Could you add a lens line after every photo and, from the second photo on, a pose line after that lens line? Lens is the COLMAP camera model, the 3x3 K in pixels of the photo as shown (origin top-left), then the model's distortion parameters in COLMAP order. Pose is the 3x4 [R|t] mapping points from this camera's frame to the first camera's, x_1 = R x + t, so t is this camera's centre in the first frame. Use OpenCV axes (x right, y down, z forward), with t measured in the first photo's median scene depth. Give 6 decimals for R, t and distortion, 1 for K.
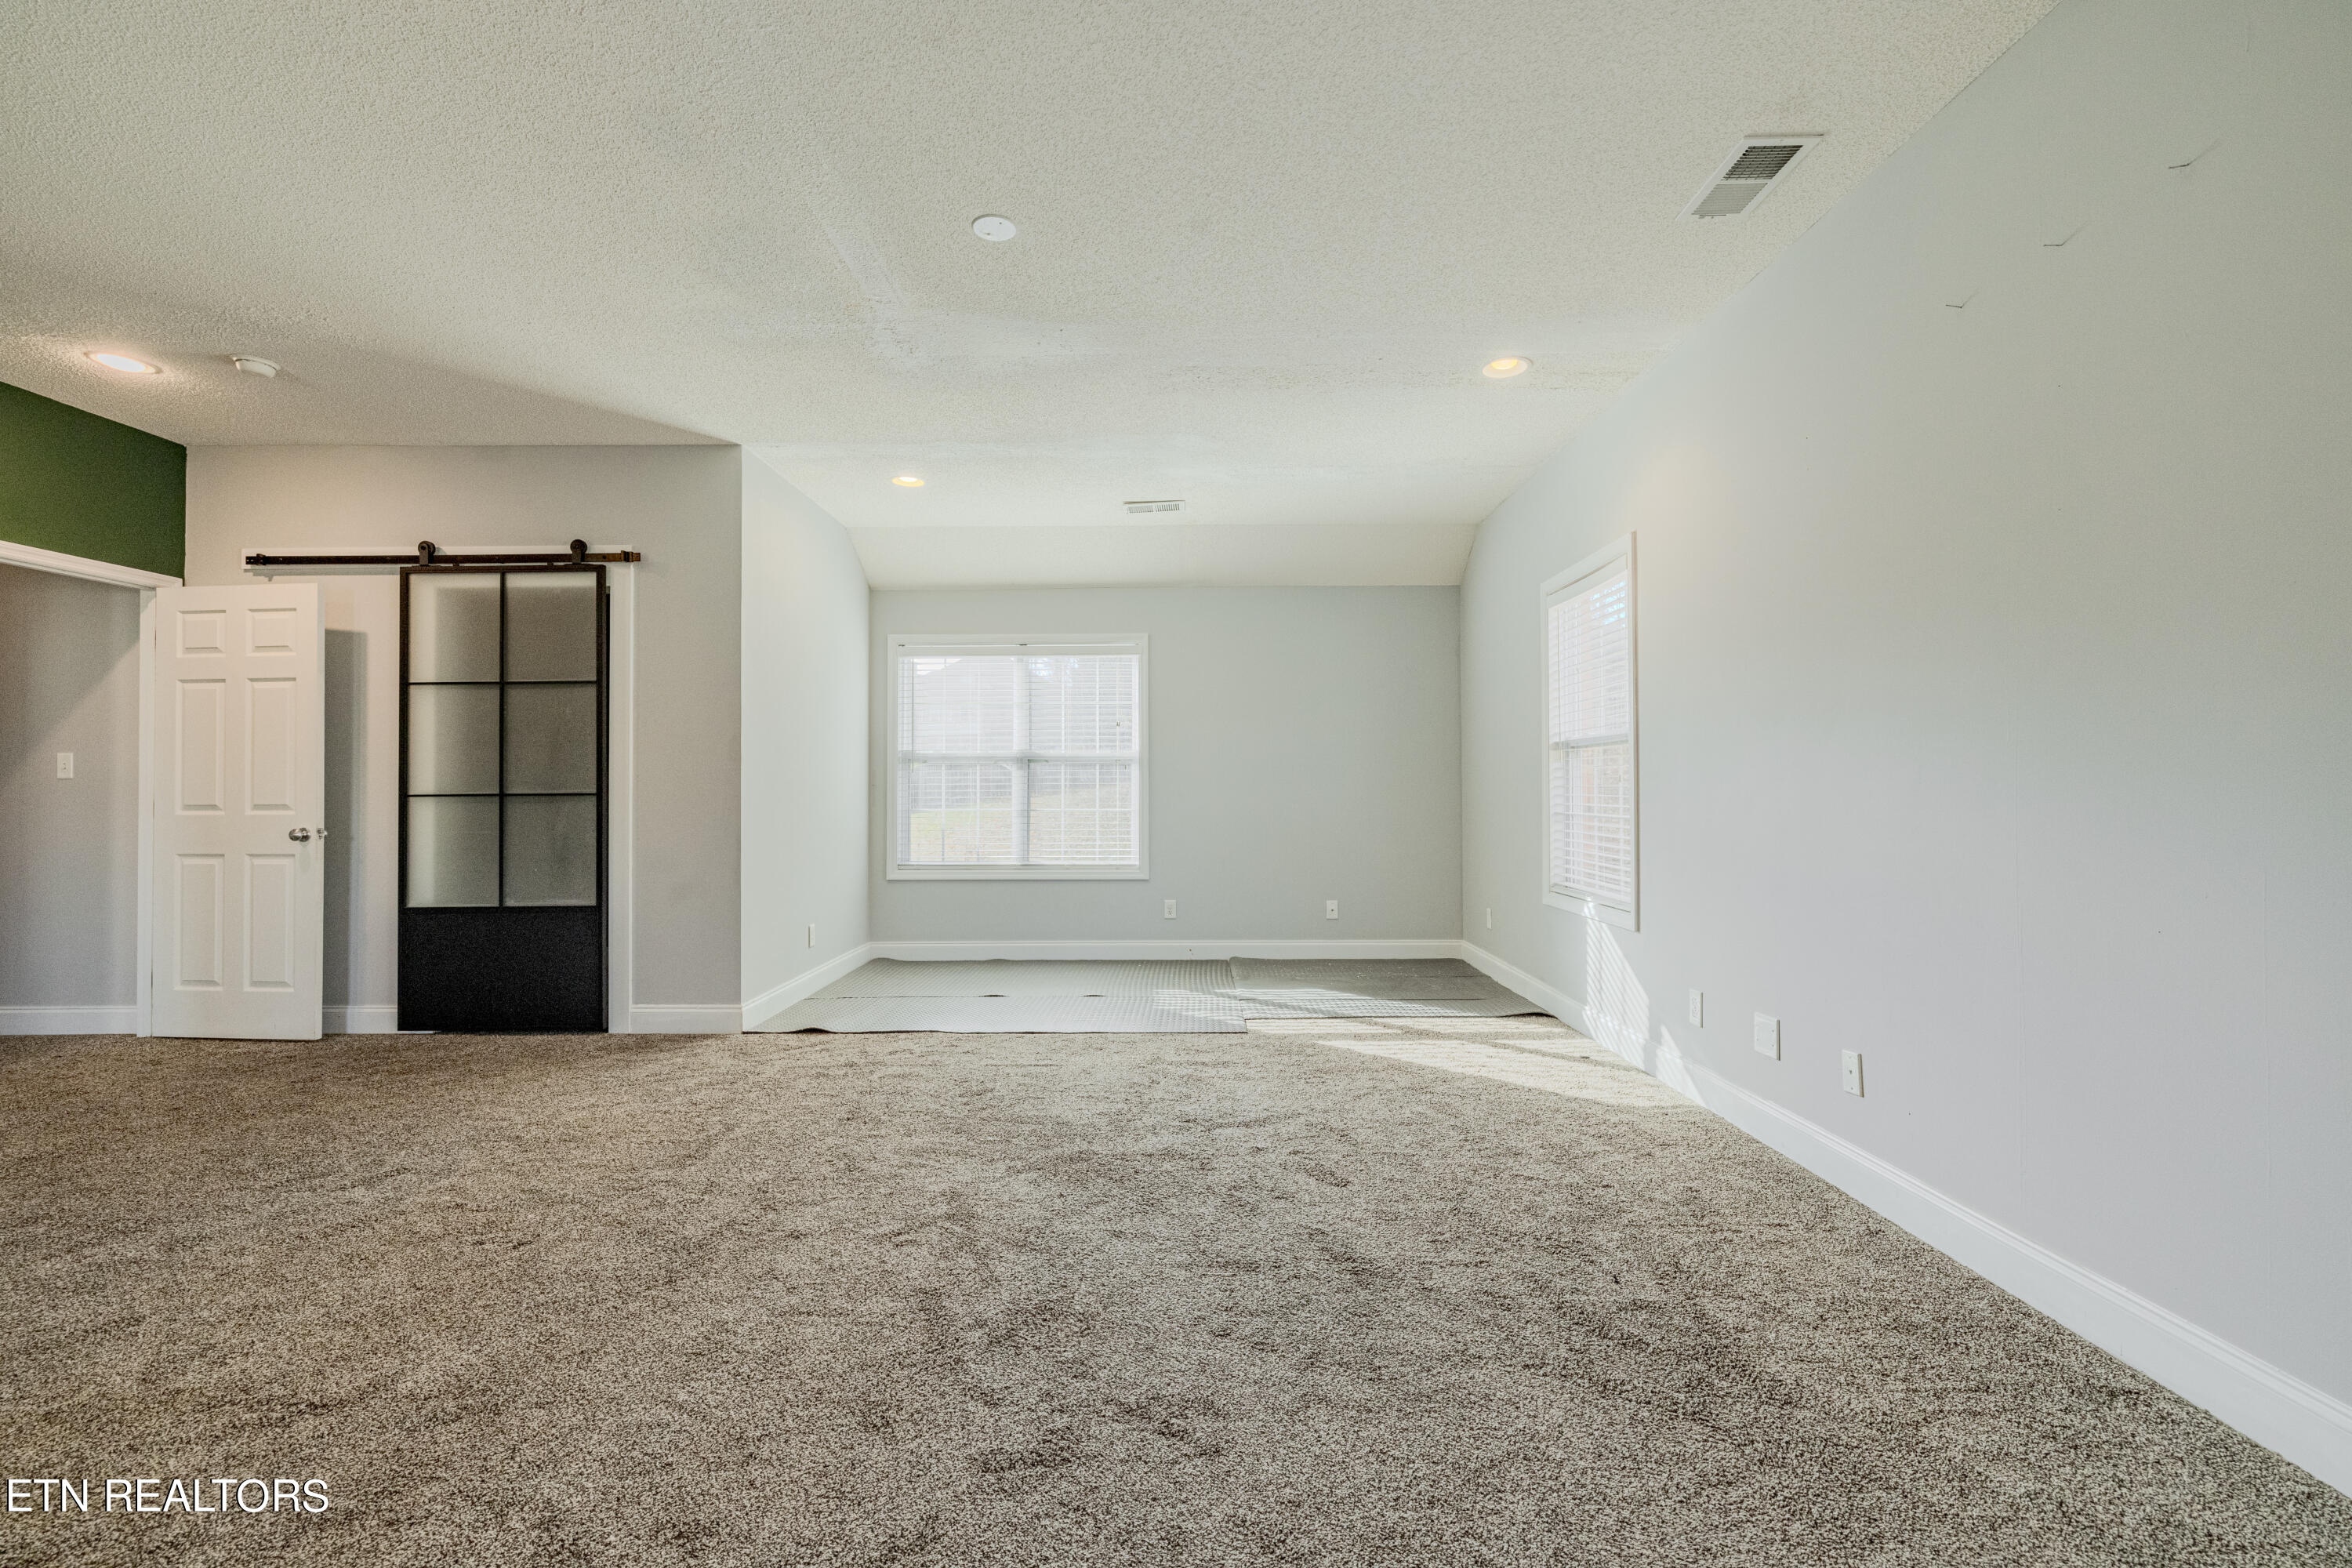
lens RADIAL K [[987.0, 0, 1166.7], [0, 987.0, 779.5], [0, 0, 1]] dist [0.001338, 0.000266]
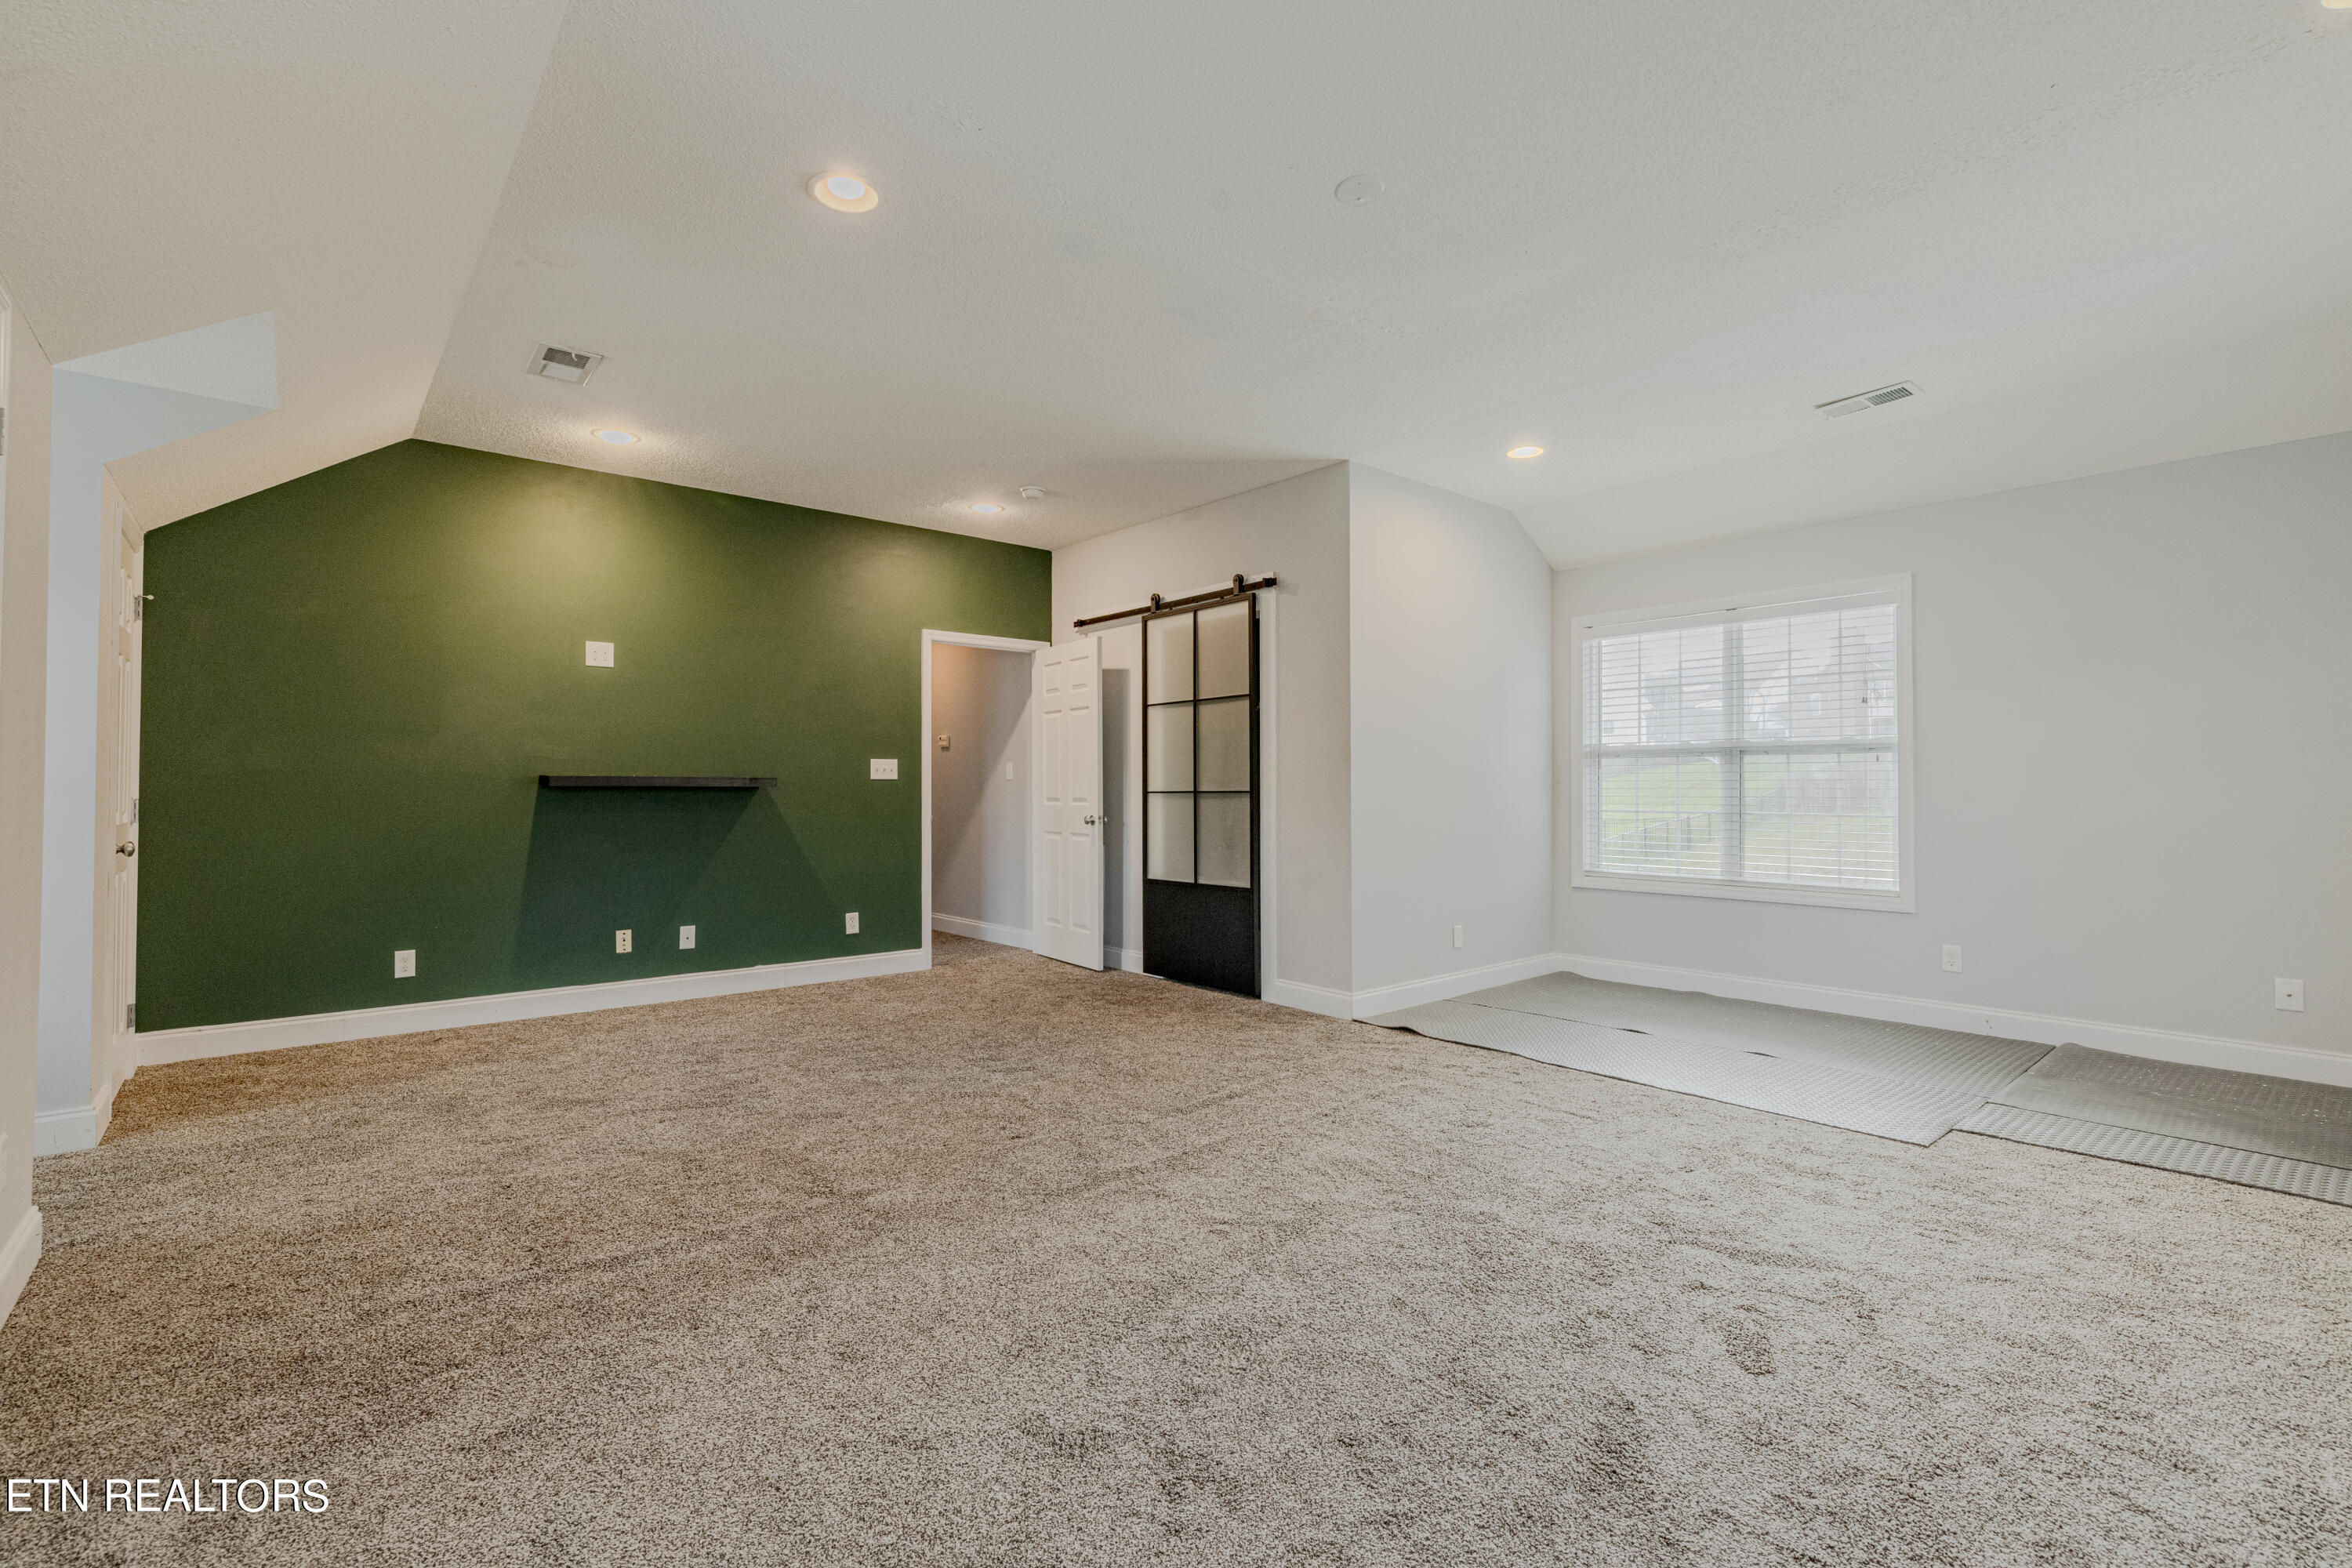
lens RADIAL K [[1031.7, 0, 1176.0], [0, 1031.7, 784.0], [0, 0, 1]] dist [0.000524, 0.000153]
pose [[0.657769, 0.000096, -0.753219, 0.278040], [0.007279, 0.999952, 0.006484, -0.003047], [0.753184, -0.009748, 0.657737, 0.140779]]
